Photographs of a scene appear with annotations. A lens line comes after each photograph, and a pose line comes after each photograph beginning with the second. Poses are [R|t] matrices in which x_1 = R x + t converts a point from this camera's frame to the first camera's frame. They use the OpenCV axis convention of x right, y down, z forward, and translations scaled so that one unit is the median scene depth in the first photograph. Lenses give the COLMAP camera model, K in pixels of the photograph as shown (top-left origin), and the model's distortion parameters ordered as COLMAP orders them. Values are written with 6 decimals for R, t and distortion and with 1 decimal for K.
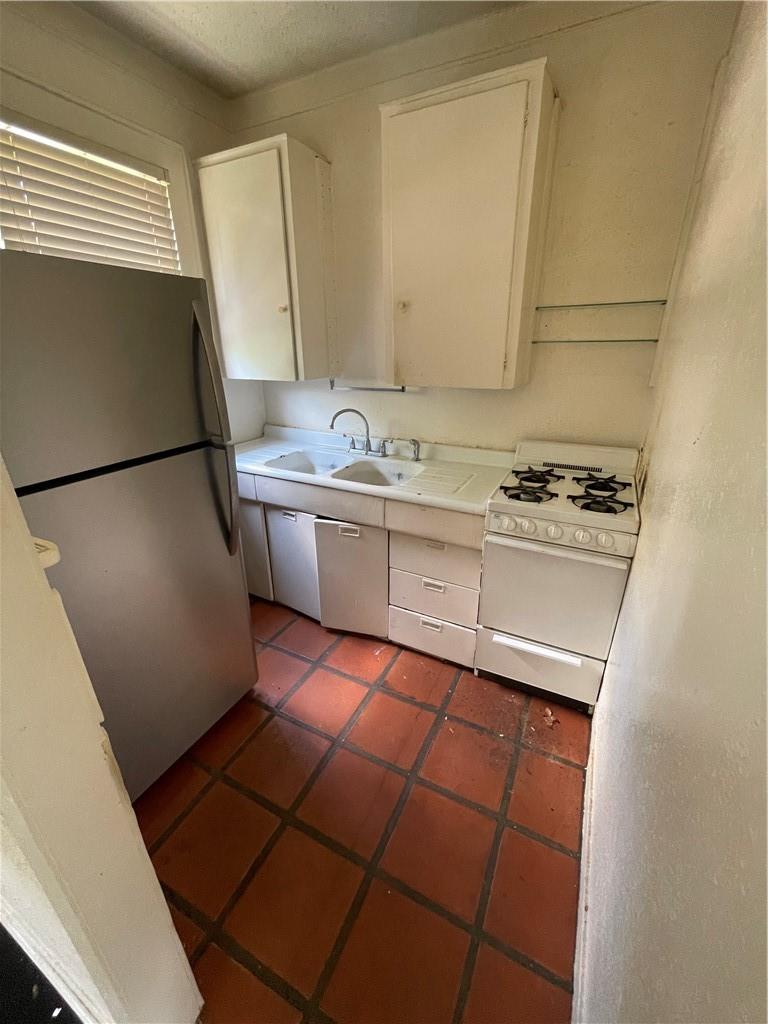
lens RADIAL K [[414.7, 0, 384.0], [0, 414.7, 512.0], [0, 0, 1]] dist [0.006236, 0.000120]
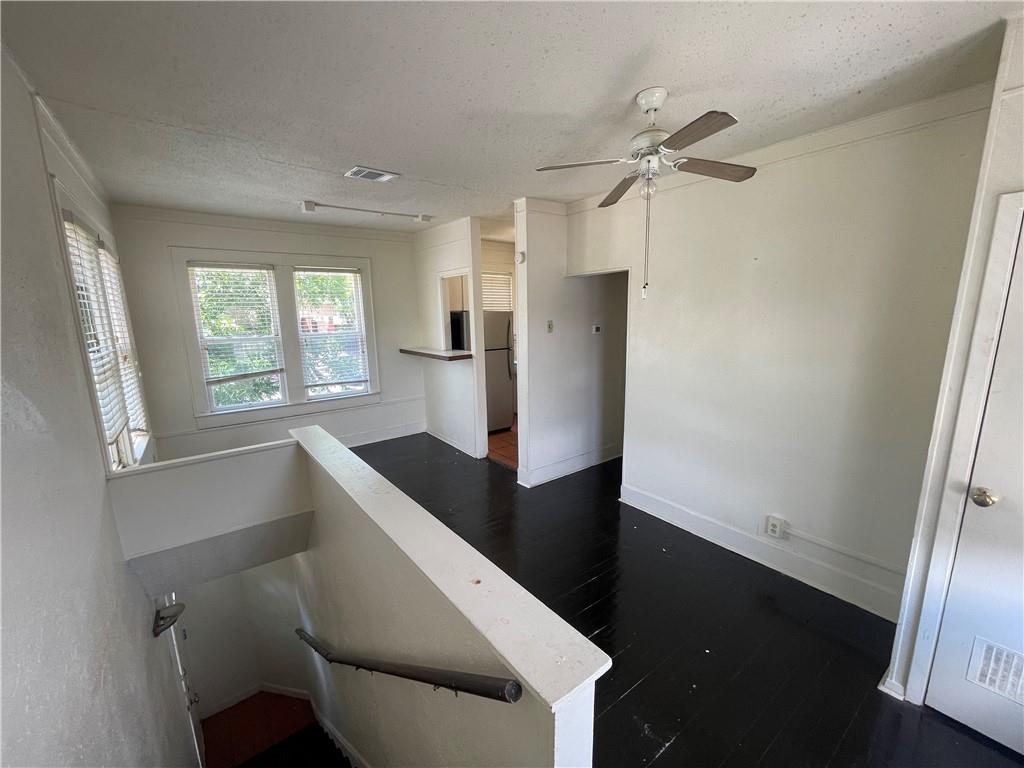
lens RADIAL K [[413.9, 0, 512.0], [0, 413.9, 384.0], [0, 0, 1]] dist [-0.000546, 0.008461]
pose [[0.899248, 0.068787, -0.431998, 0.905170], [-0.152475, 0.974914, -0.162156, 0.542228], [0.410006, 0.211687, 0.887177, -1.652292]]
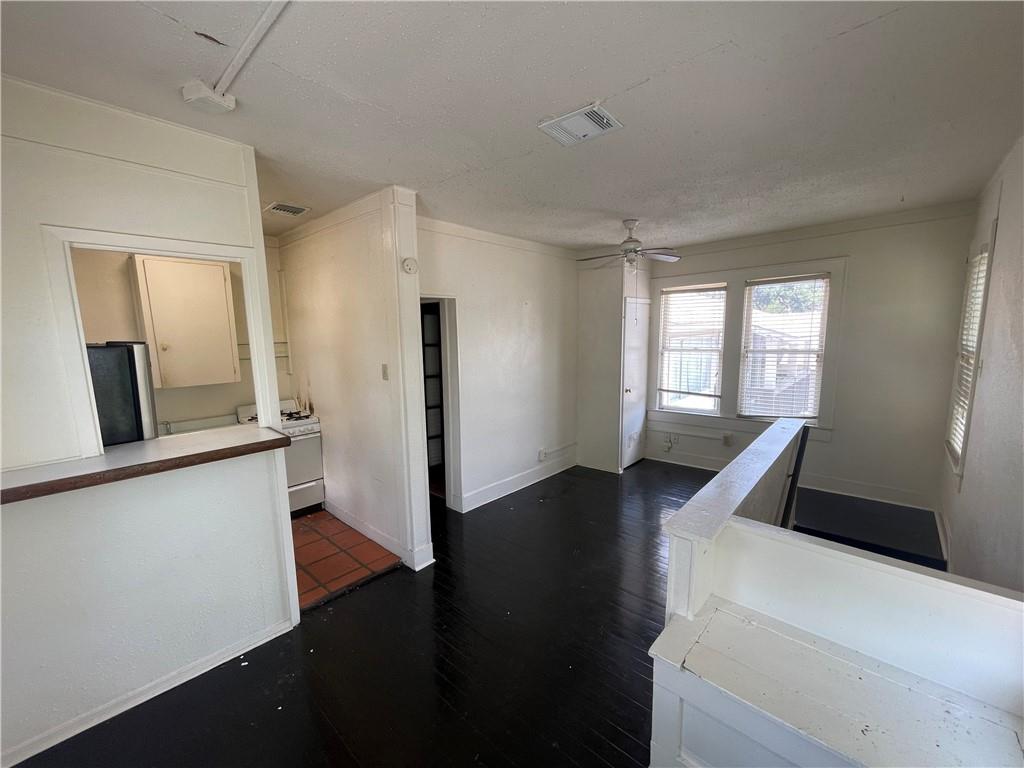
lens RADIAL K [[413.9, 0, 512.0], [0, 413.9, 384.0], [0, 0, 1]] dist [-0.000546, 0.008461]
pose [[0.262532, -0.123993, 0.956924, -1.079384], [0.380269, 0.924746, 0.015496, 0.178897], [-0.886833, 0.359821, 0.289926, -0.725621]]
